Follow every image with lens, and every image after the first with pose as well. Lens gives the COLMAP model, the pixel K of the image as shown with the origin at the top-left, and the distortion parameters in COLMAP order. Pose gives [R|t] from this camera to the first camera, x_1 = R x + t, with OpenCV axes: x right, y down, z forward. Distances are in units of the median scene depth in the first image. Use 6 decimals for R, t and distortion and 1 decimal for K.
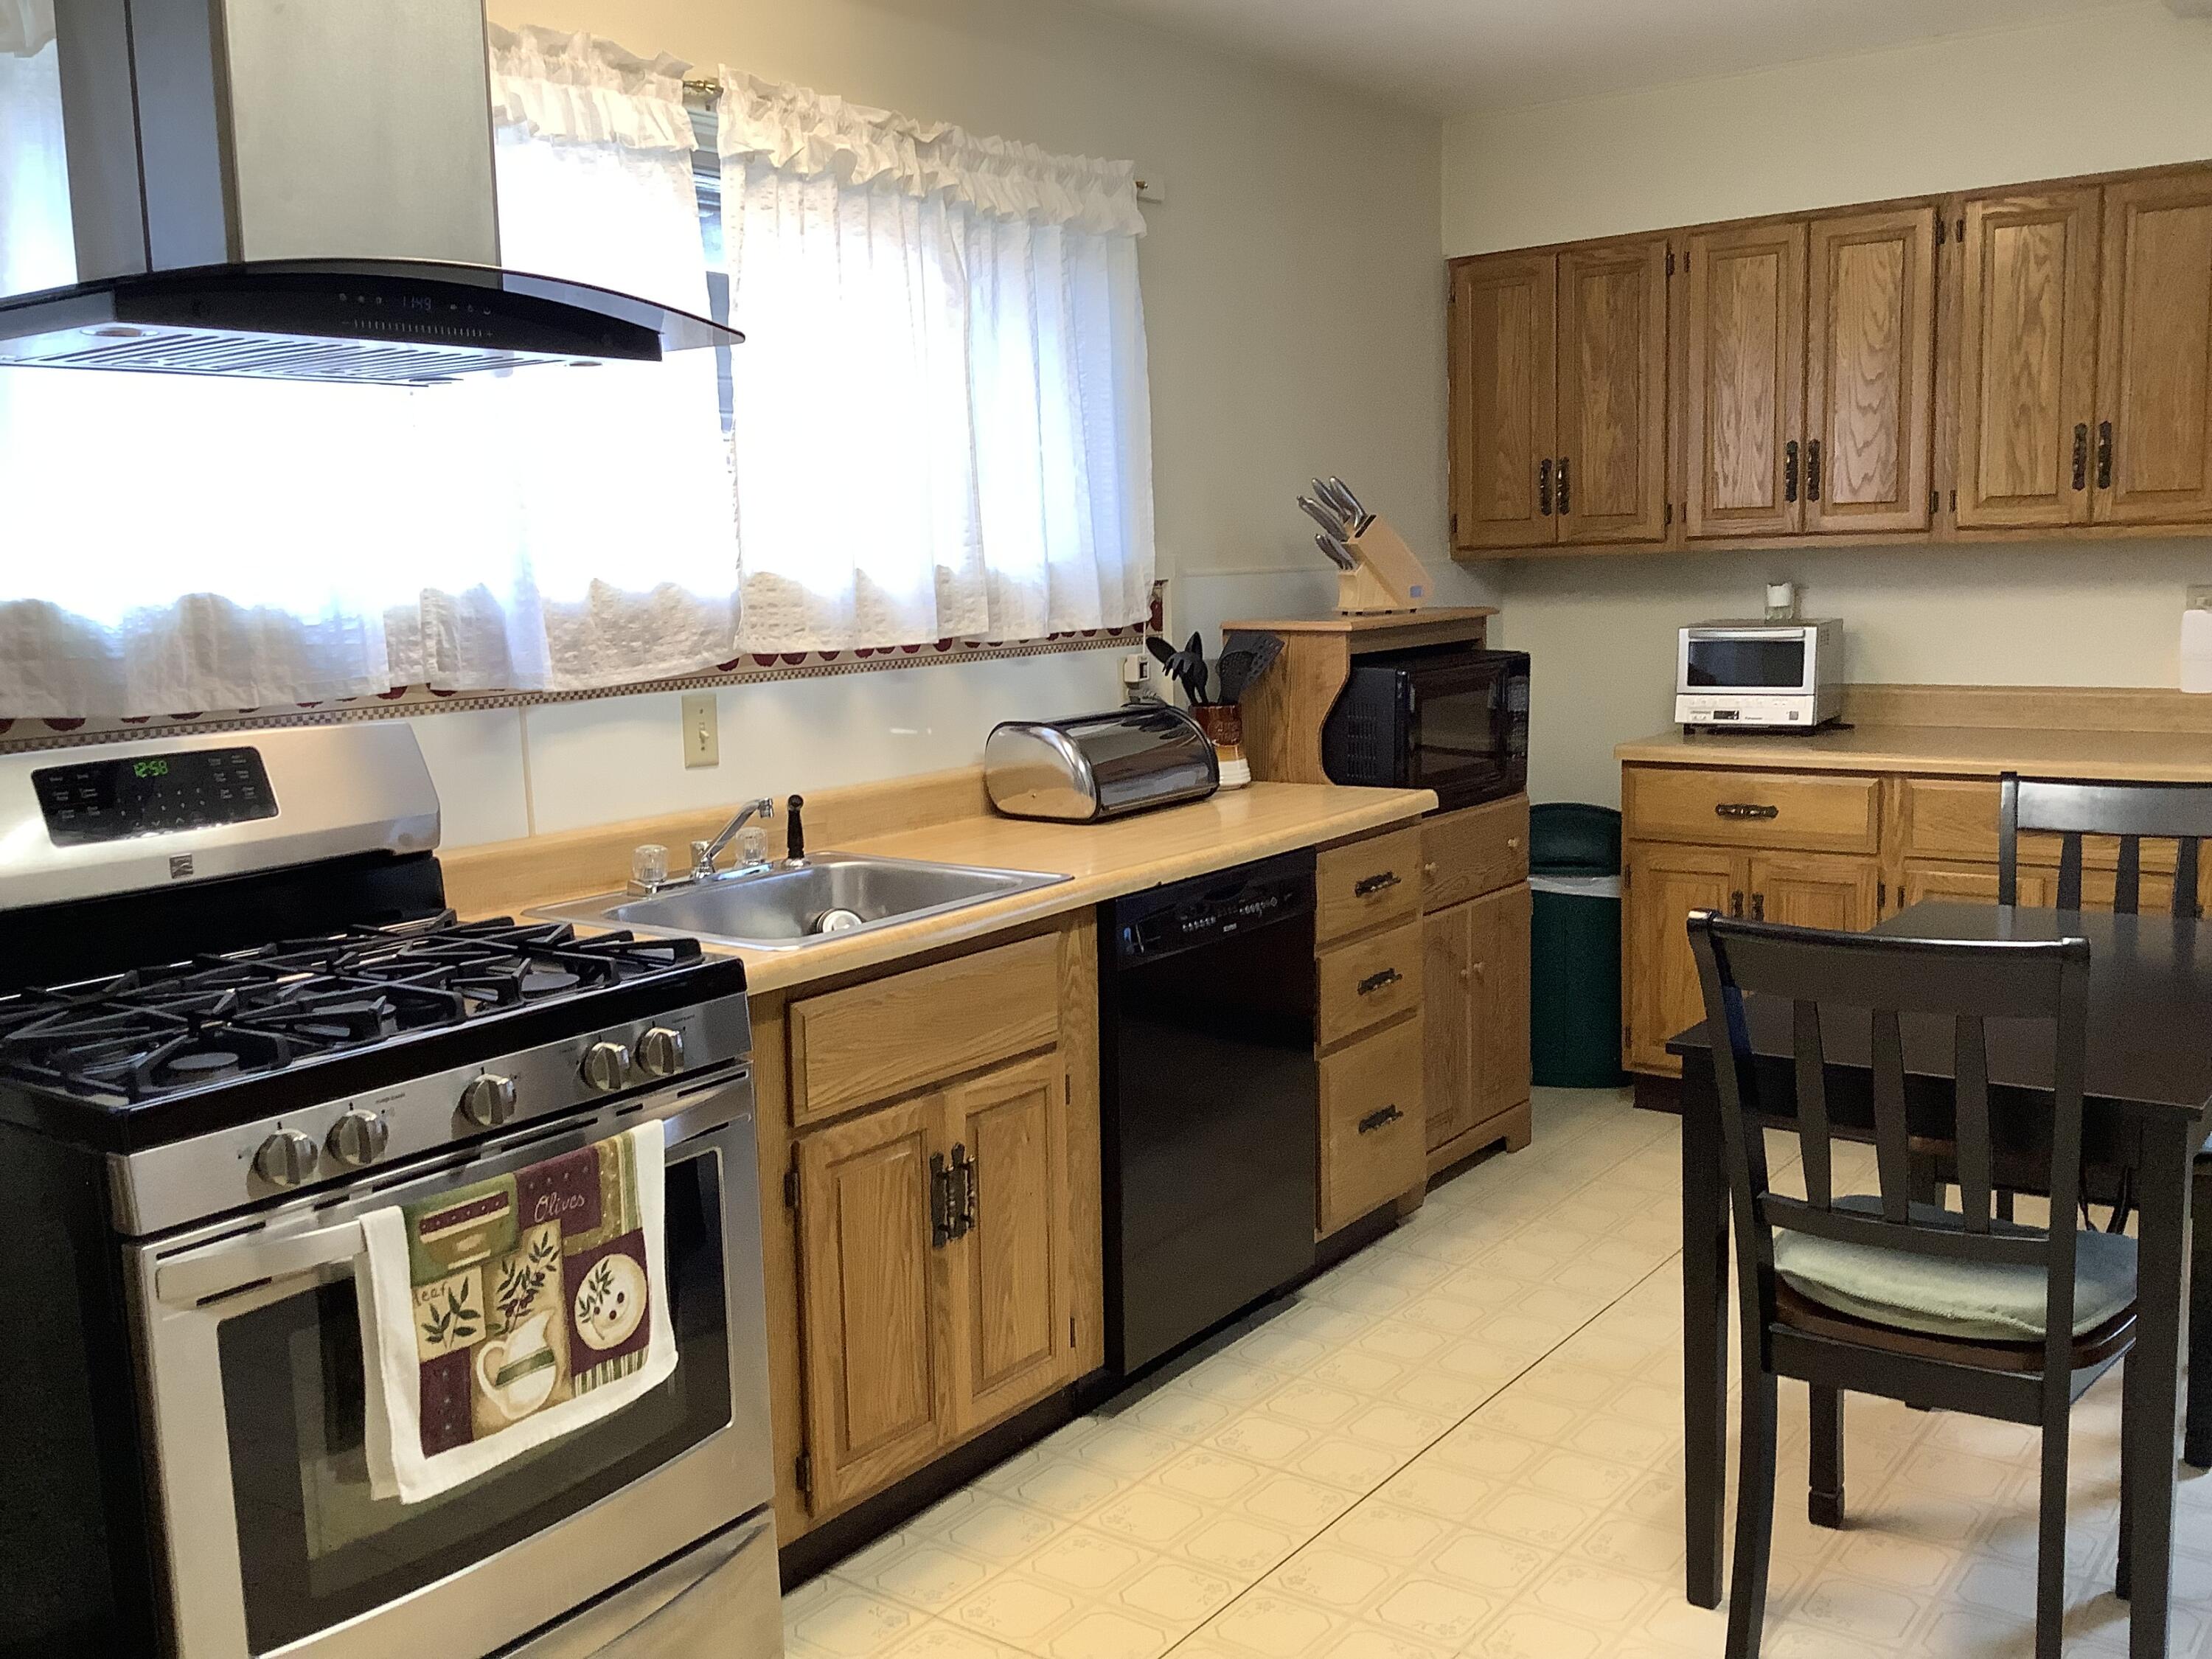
lens RADIAL K [[1993.8, 0, 1124.4], [0, 1993.8, 840.8], [0, 0, 1]] dist [0.120001, -0.271413]
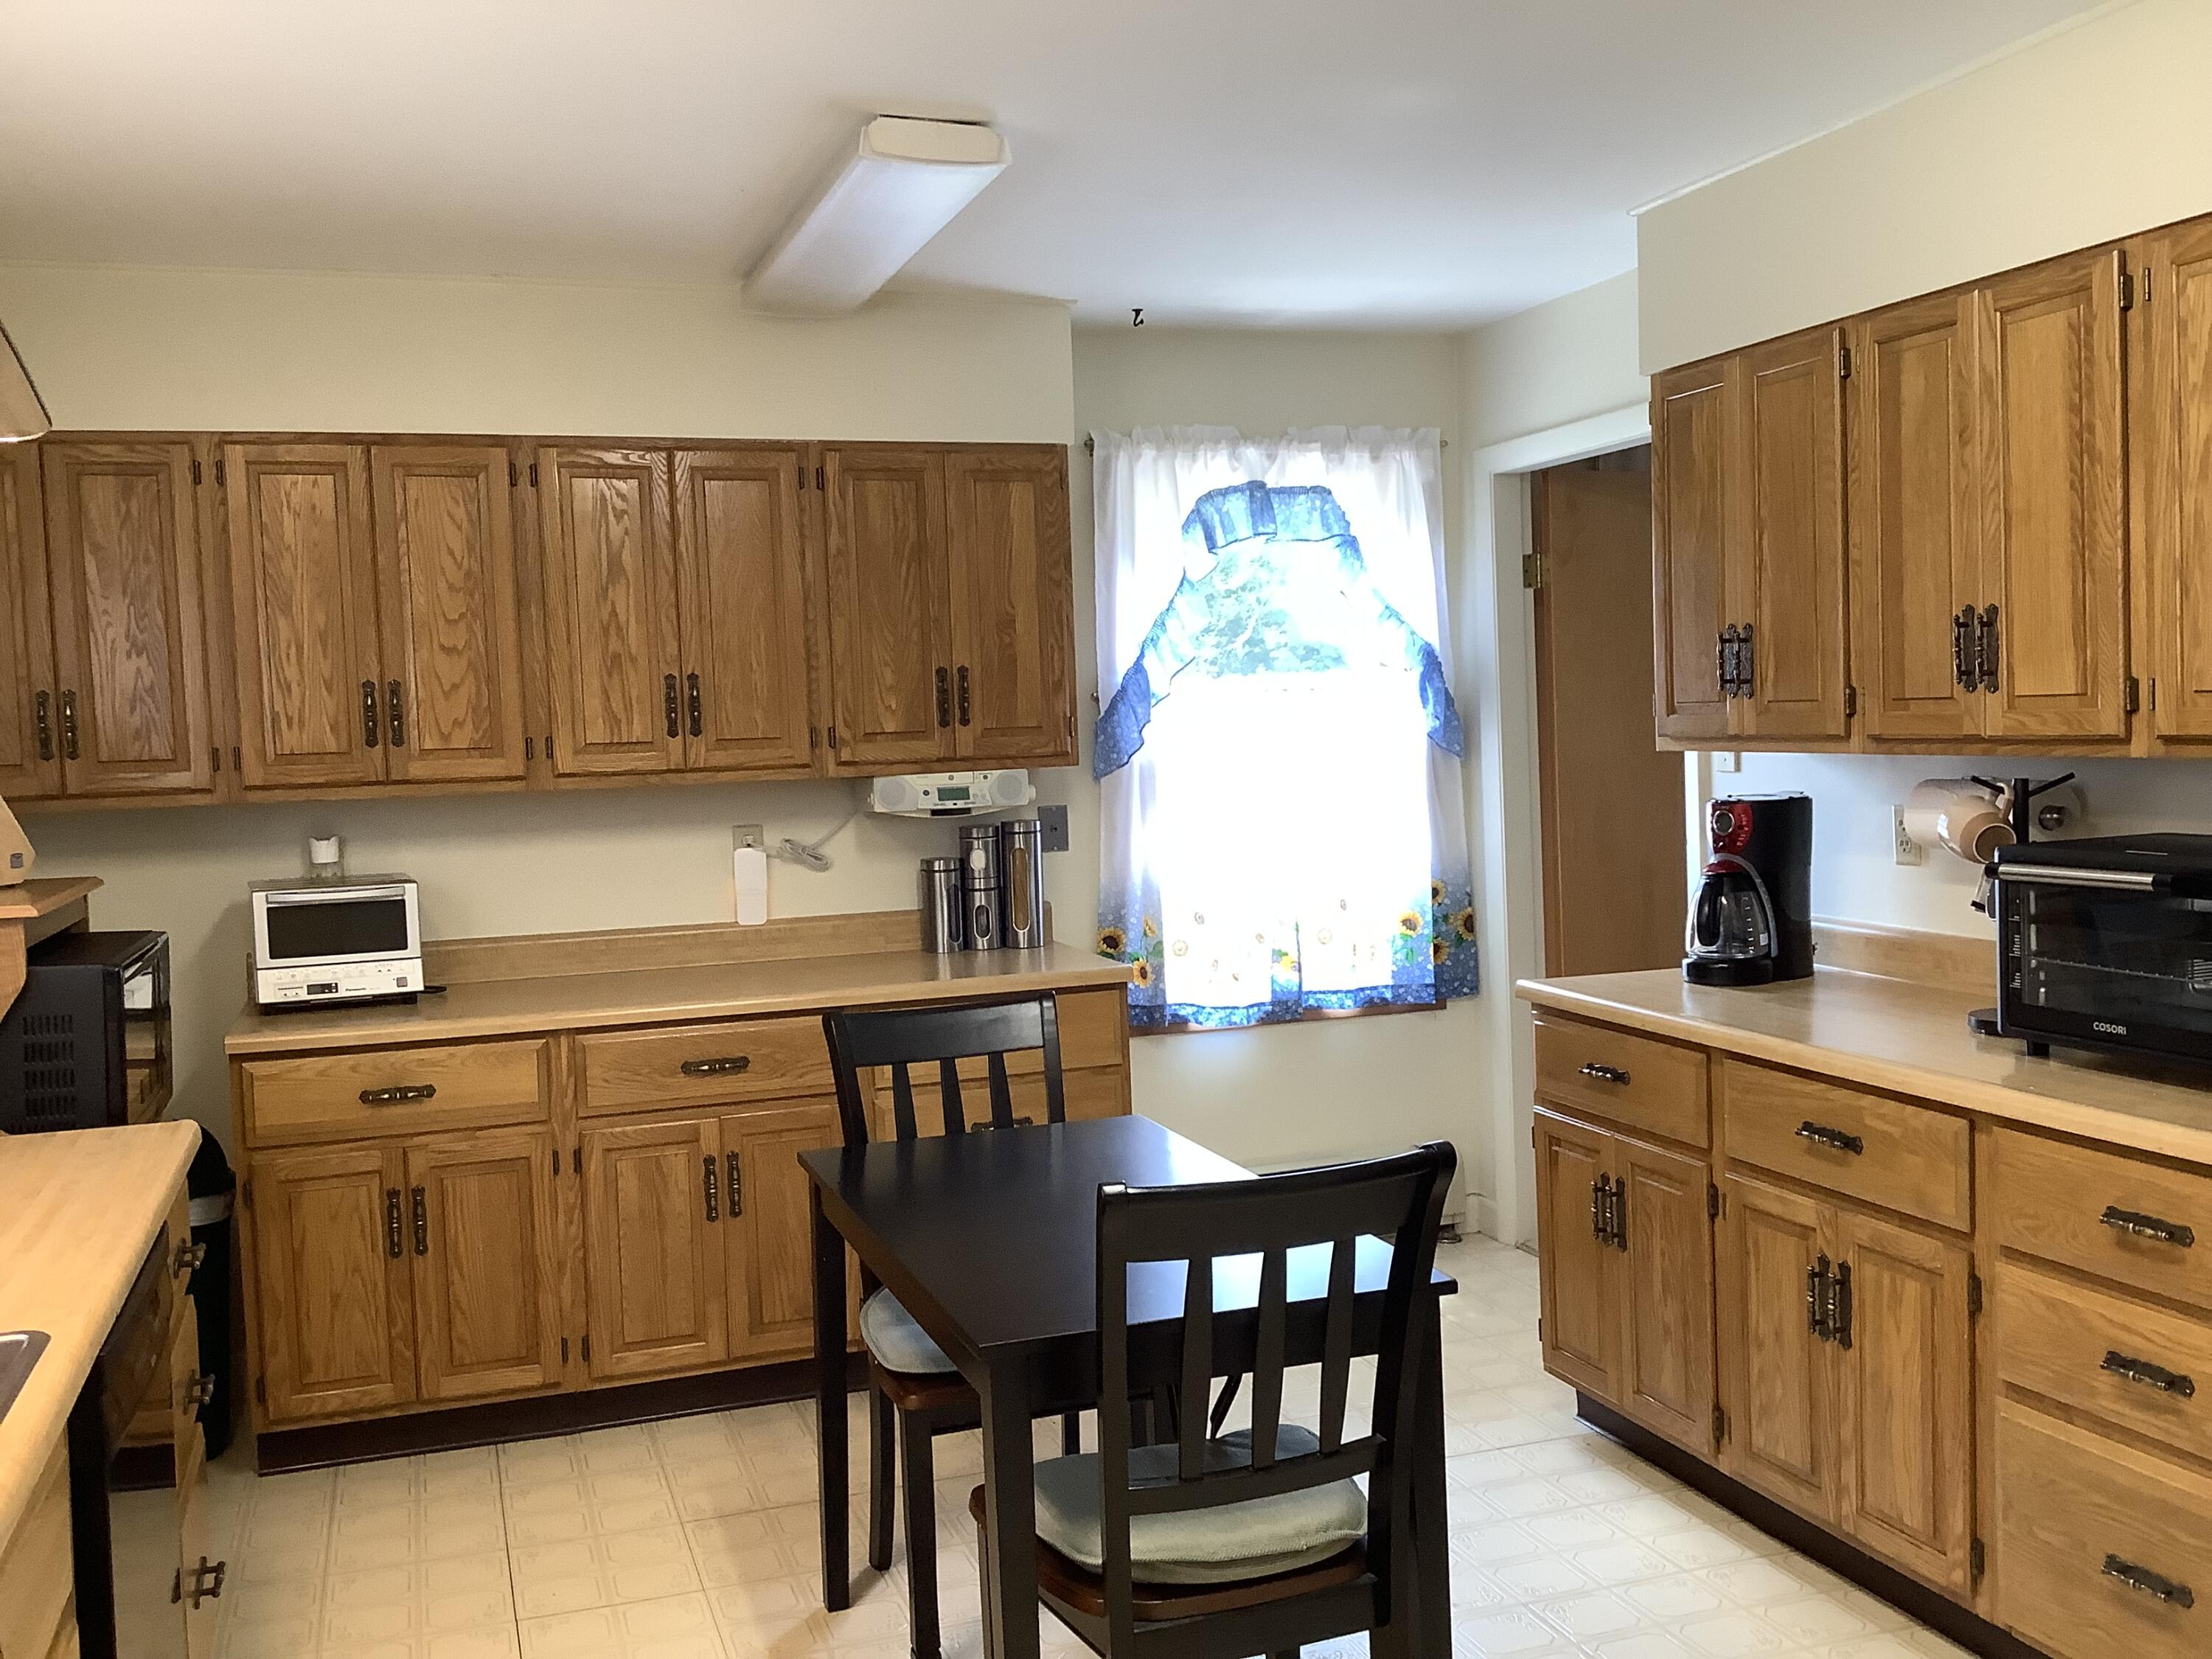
lens RADIAL K [[1993.8, 0, 1124.4], [0, 1993.8, 840.8], [0, 0, 1]] dist [0.120001, -0.271413]
pose [[0.564129, -0.035555, 0.824921, -0.232096], [0.134151, 0.989745, -0.049081, -0.038530], [-0.814716, 0.138352, 0.563113, 0.232350]]
